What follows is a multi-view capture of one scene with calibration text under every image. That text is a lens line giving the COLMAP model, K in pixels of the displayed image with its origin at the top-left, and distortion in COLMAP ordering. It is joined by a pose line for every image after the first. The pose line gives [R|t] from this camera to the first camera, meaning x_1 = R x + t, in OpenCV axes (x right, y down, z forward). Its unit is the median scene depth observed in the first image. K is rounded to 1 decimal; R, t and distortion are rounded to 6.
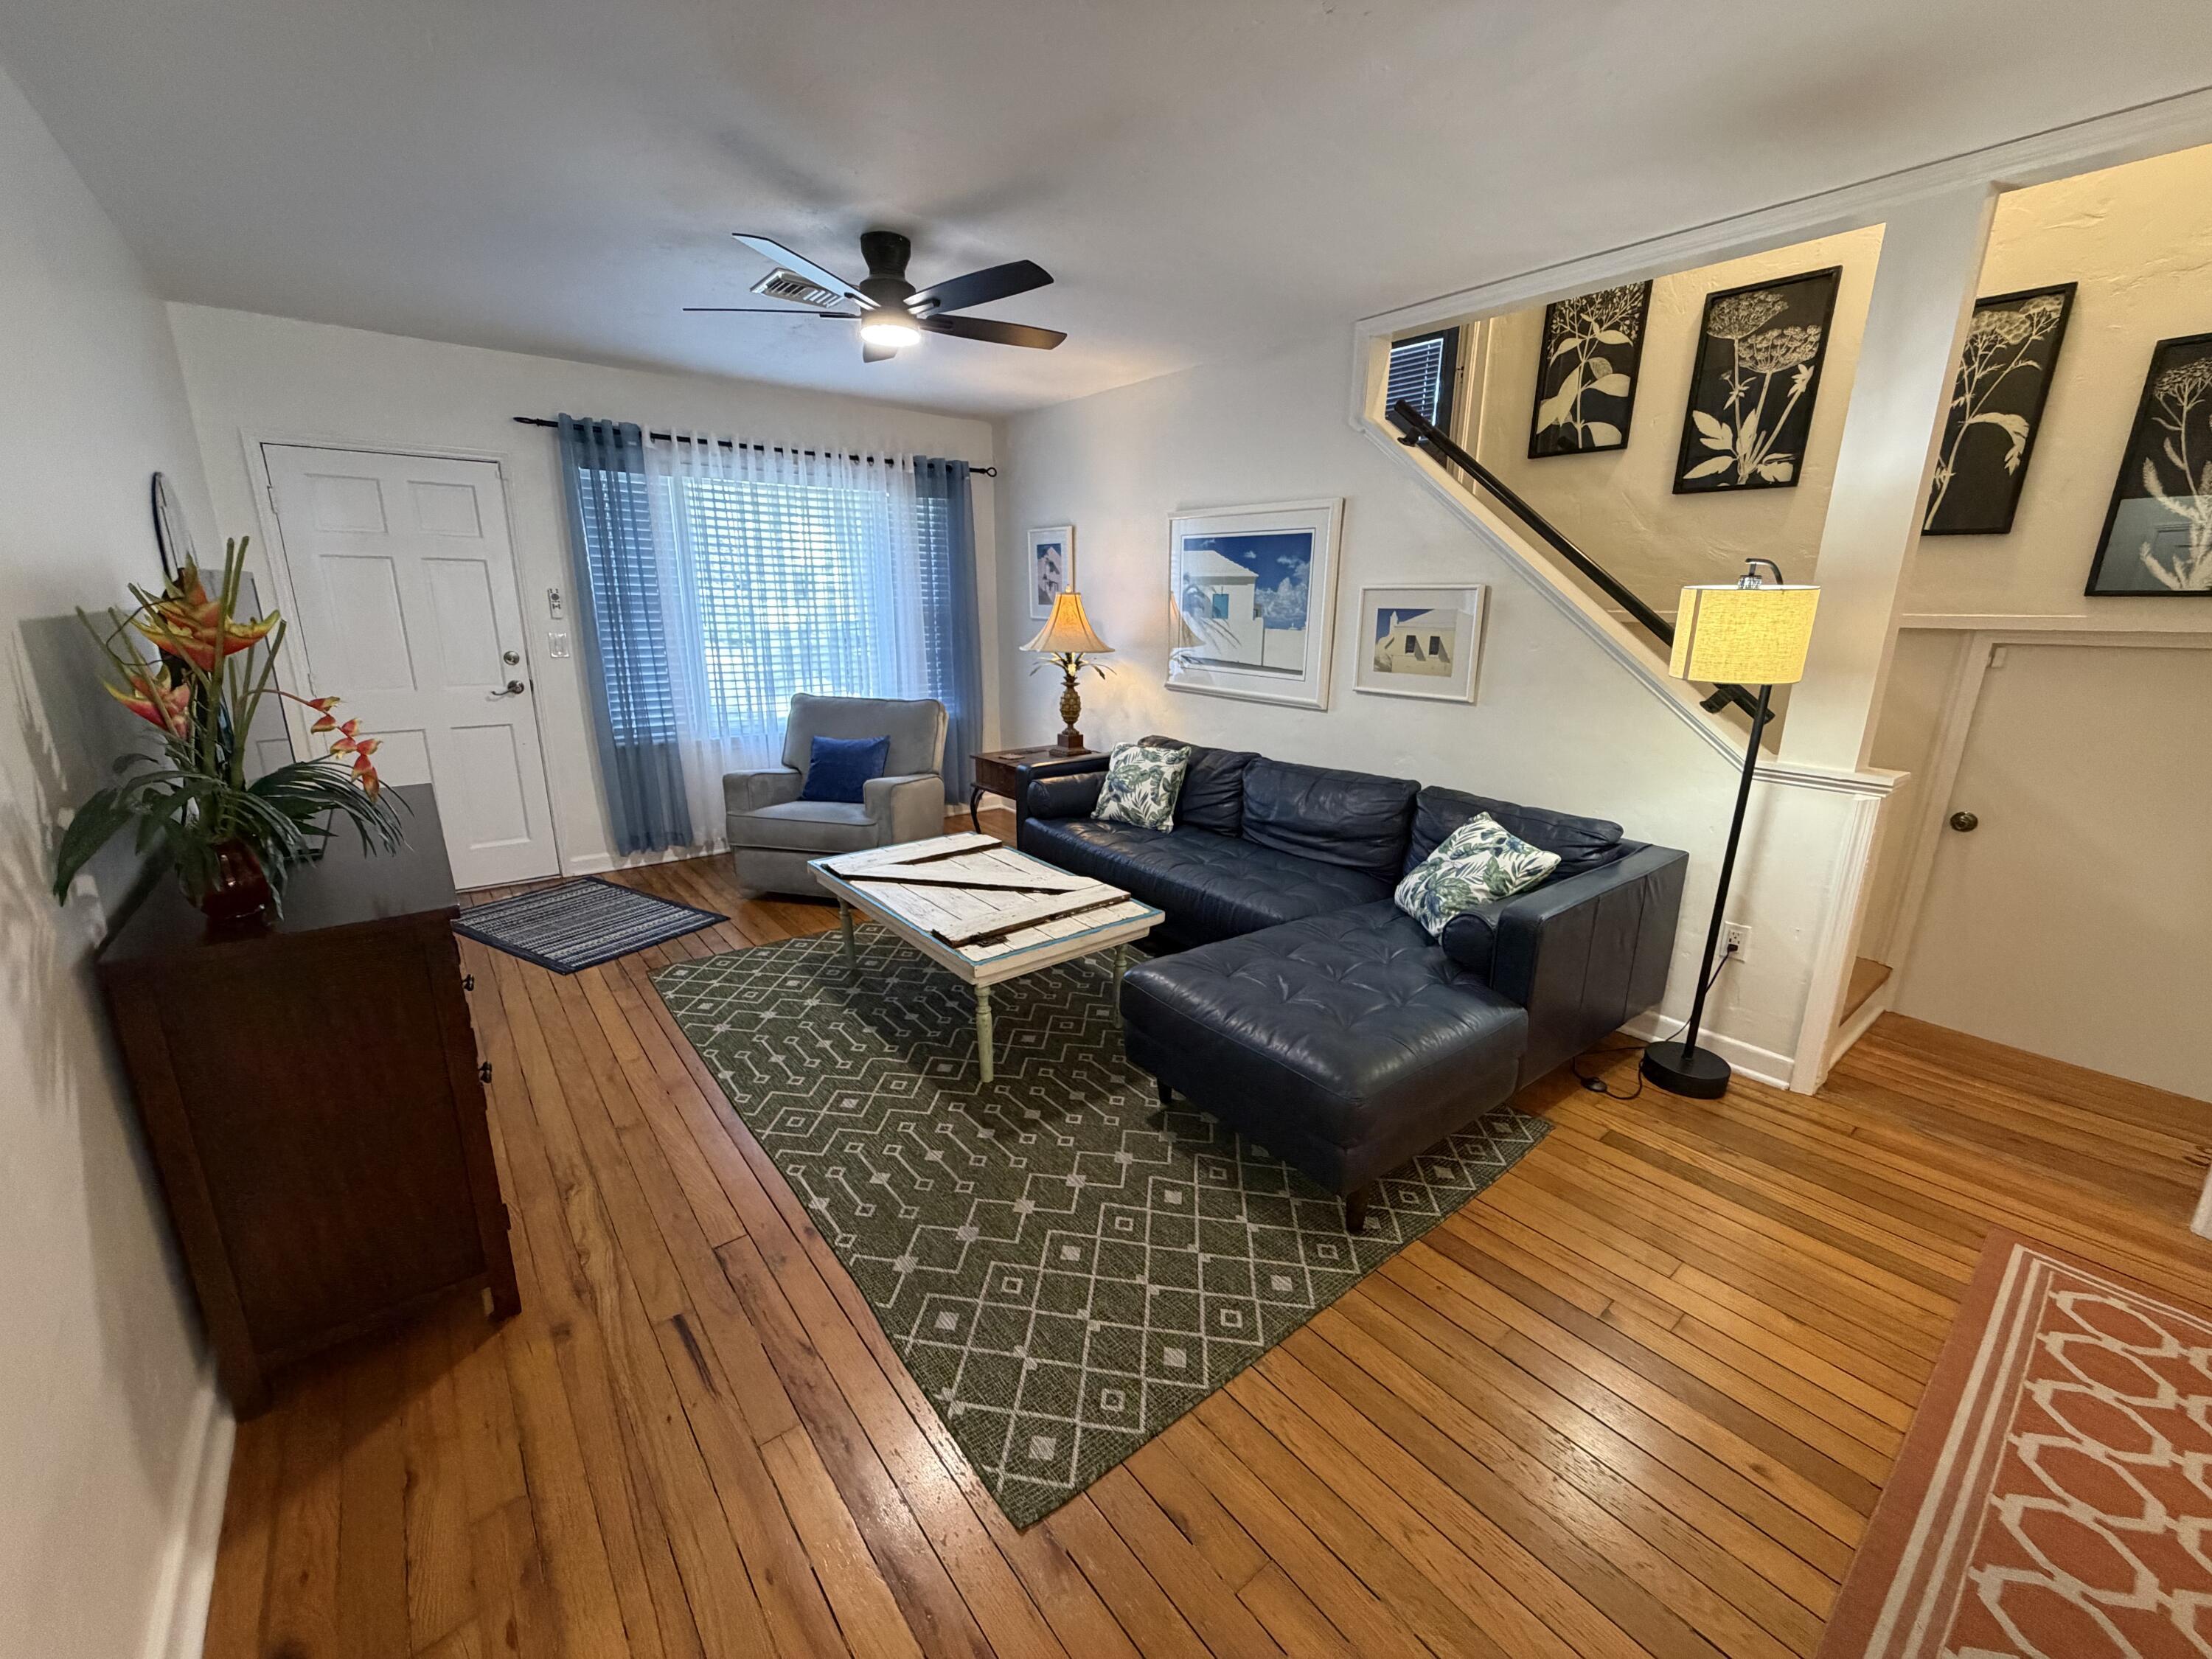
lens RADIAL K [[885.8, 0, 1096.8], [0, 885.8, 832.3], [0, 0, 1]] dist [-0.001142, 0.000502]
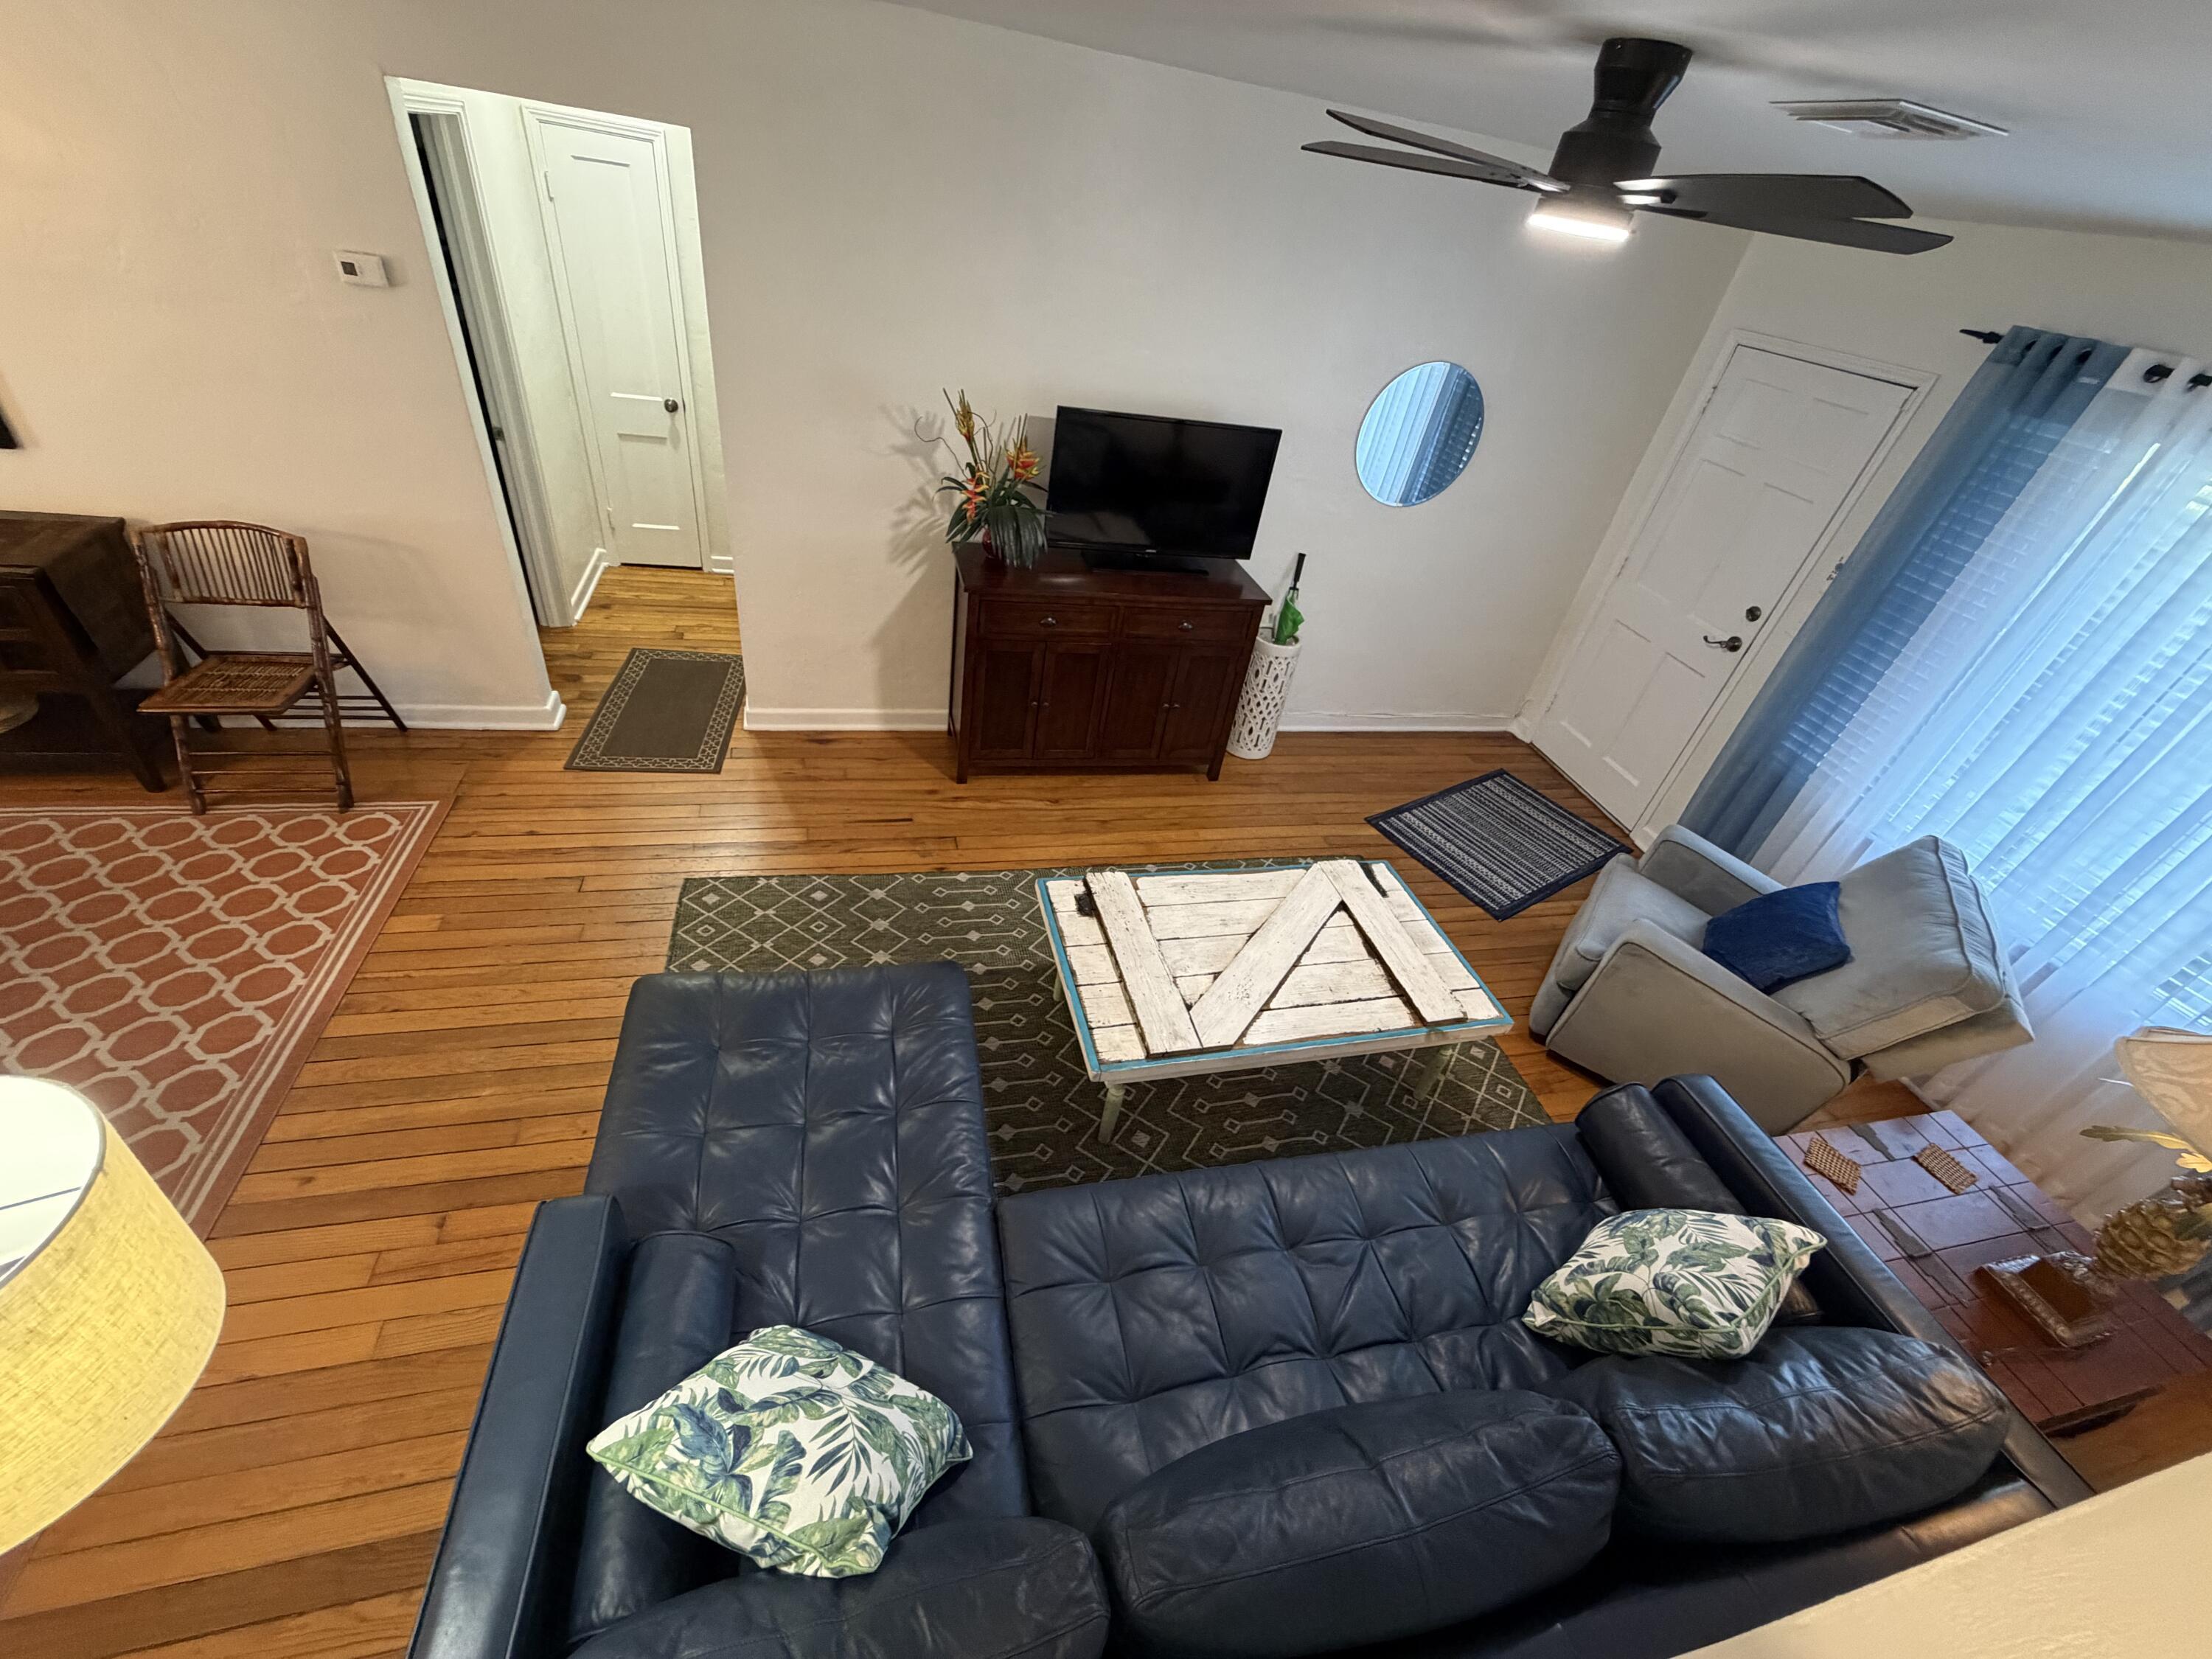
lens RADIAL K [[885.8, 0, 1096.8], [0, 885.8, 832.3], [0, 0, 1]] dist [-0.001142, 0.000502]
pose [[-0.410200, 0.486769, -0.771227, 0.599705], [-0.383471, 0.675201, 0.630122, -0.559742], [0.827457, 0.554219, -0.090306, 1.056527]]
